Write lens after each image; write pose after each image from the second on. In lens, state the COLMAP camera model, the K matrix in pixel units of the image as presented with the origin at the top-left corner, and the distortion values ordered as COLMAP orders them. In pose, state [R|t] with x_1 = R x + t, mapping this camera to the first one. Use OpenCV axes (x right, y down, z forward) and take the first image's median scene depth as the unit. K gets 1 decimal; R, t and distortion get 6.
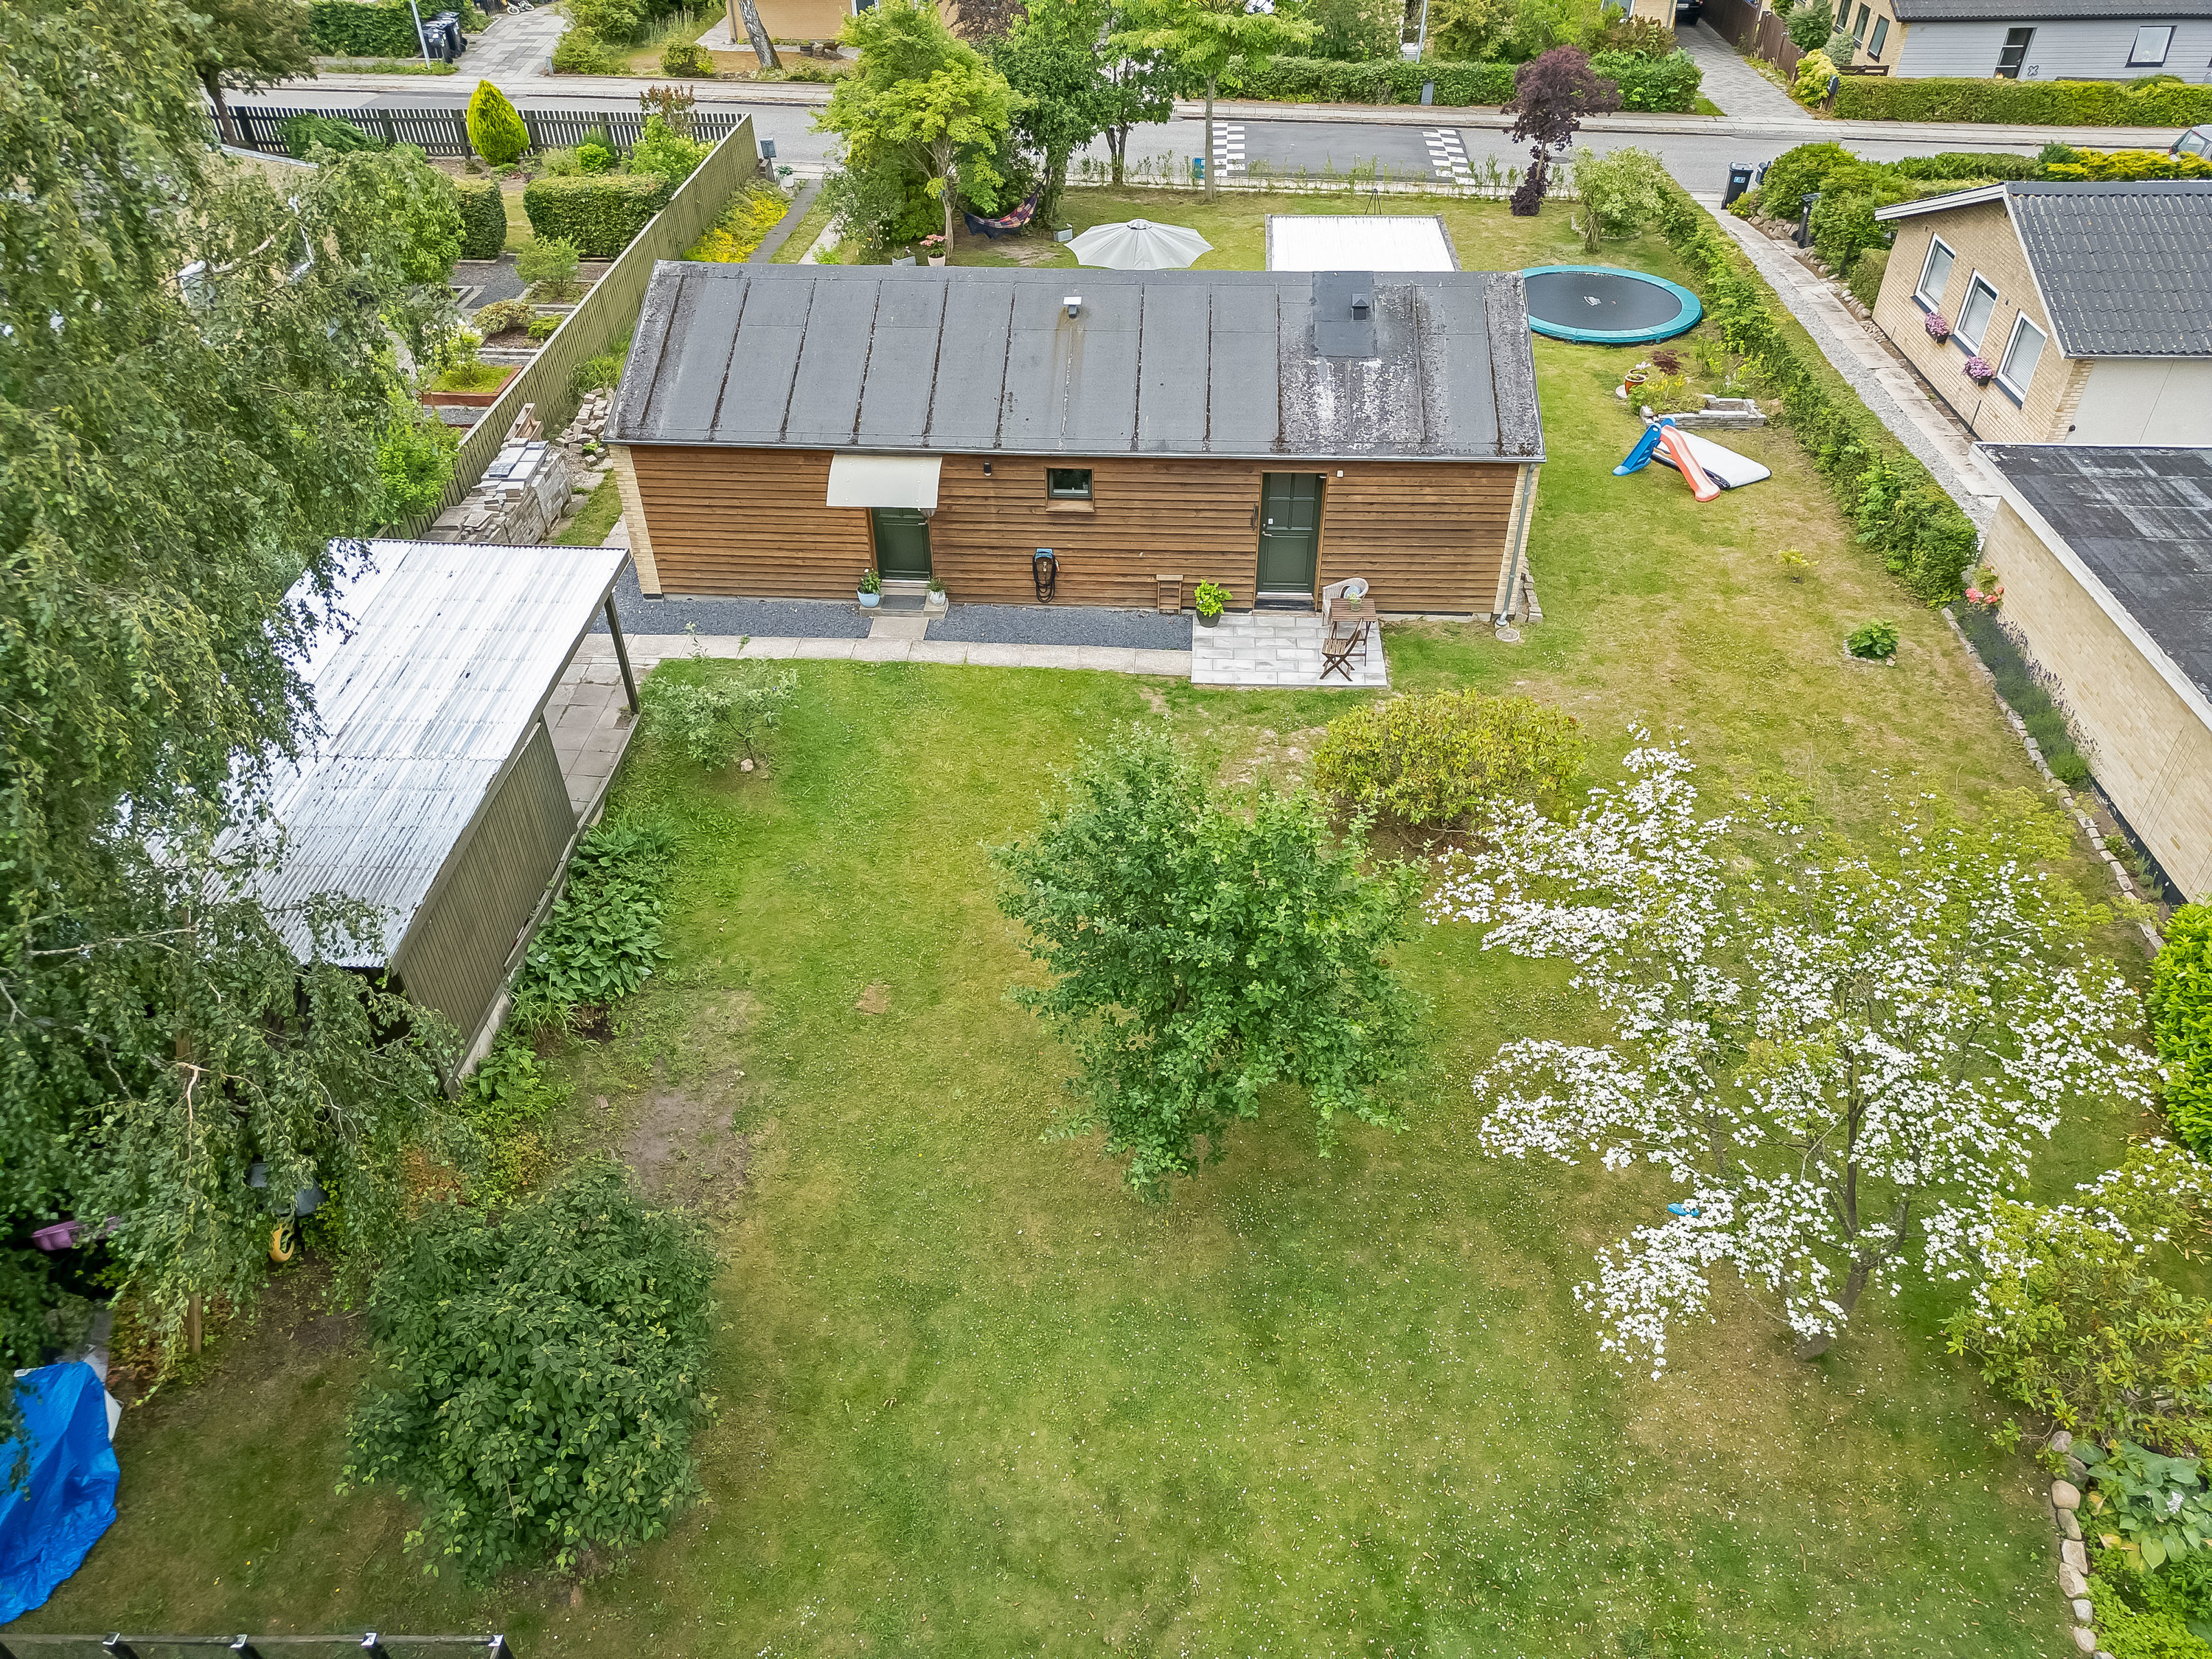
lens RADIAL K [[1549.2, 0, 1149.1], [0, 1549.2, 824.0], [0, 0, 1]] dist [0.068096, -0.000707]
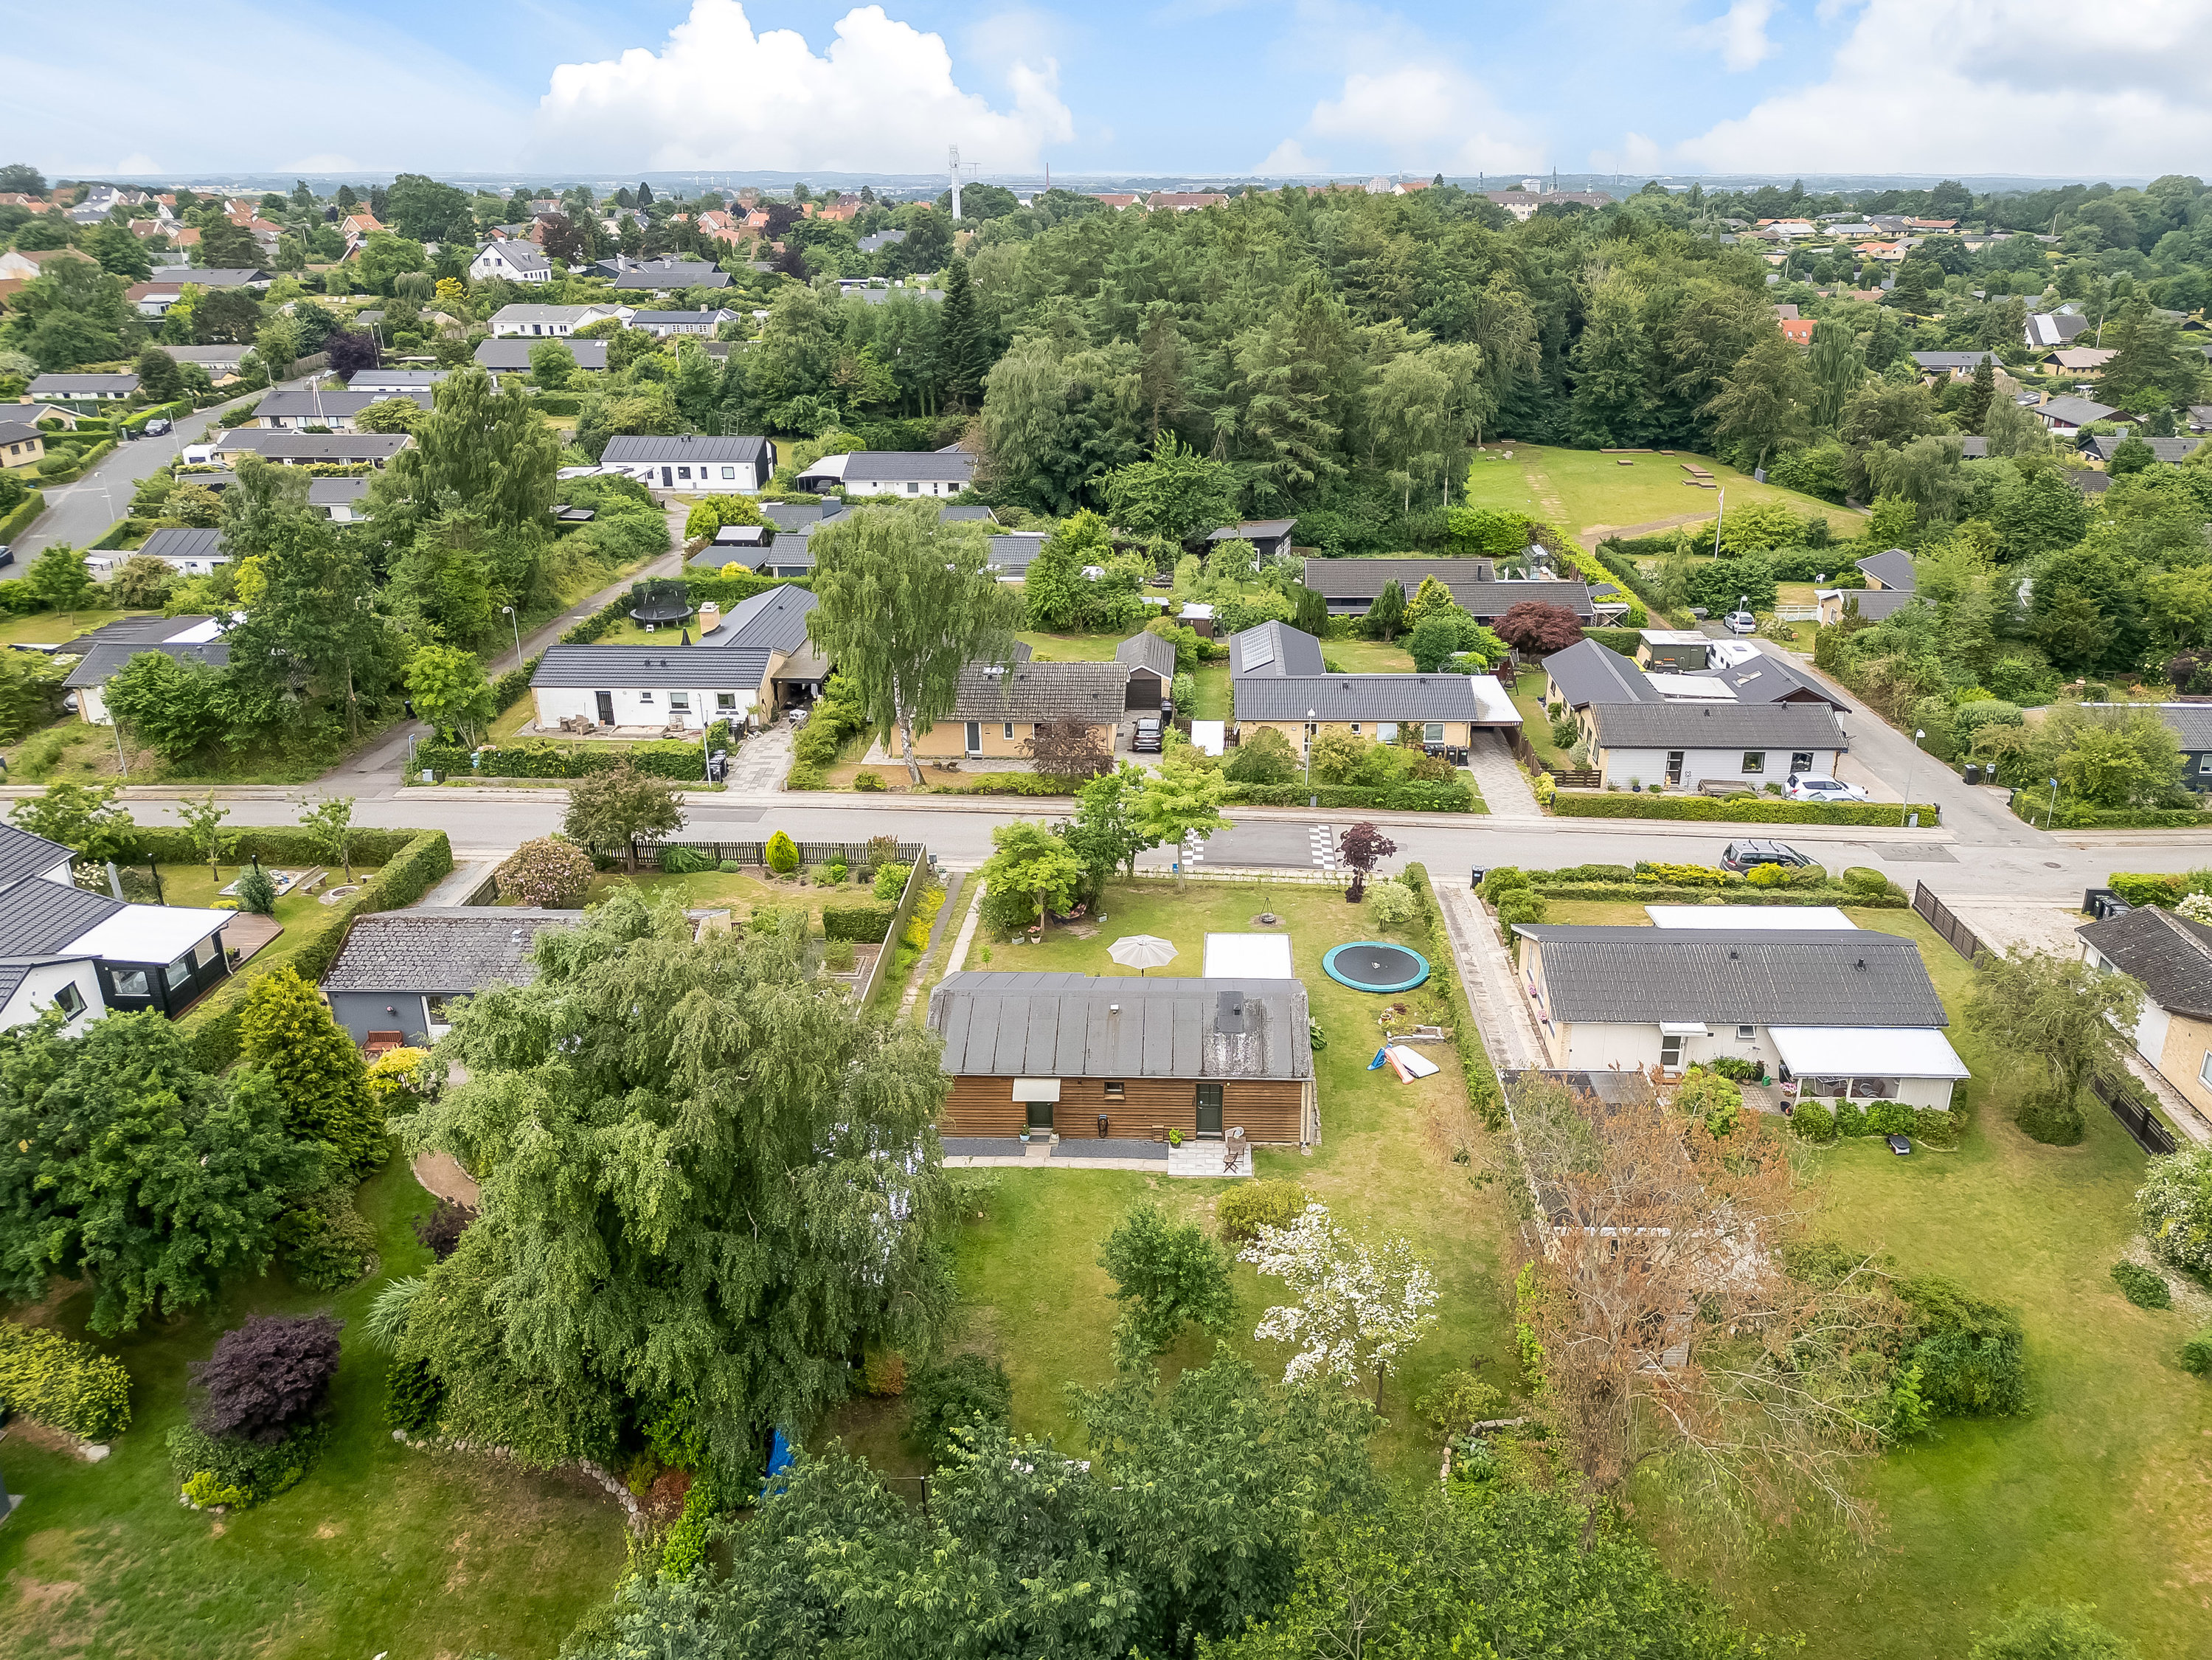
lens RADIAL K [[1549.4, 0, 1149.1], [0, 1549.4, 824.5], [0, 0, 1]] dist [0.068096, -0.000707]
pose [[0.999907, -0.013394, -0.002665, 0.012265], [0.012089, 0.958897, -0.283495, 0.061152], [0.006353, 0.283437, 0.958970, -1.298198]]
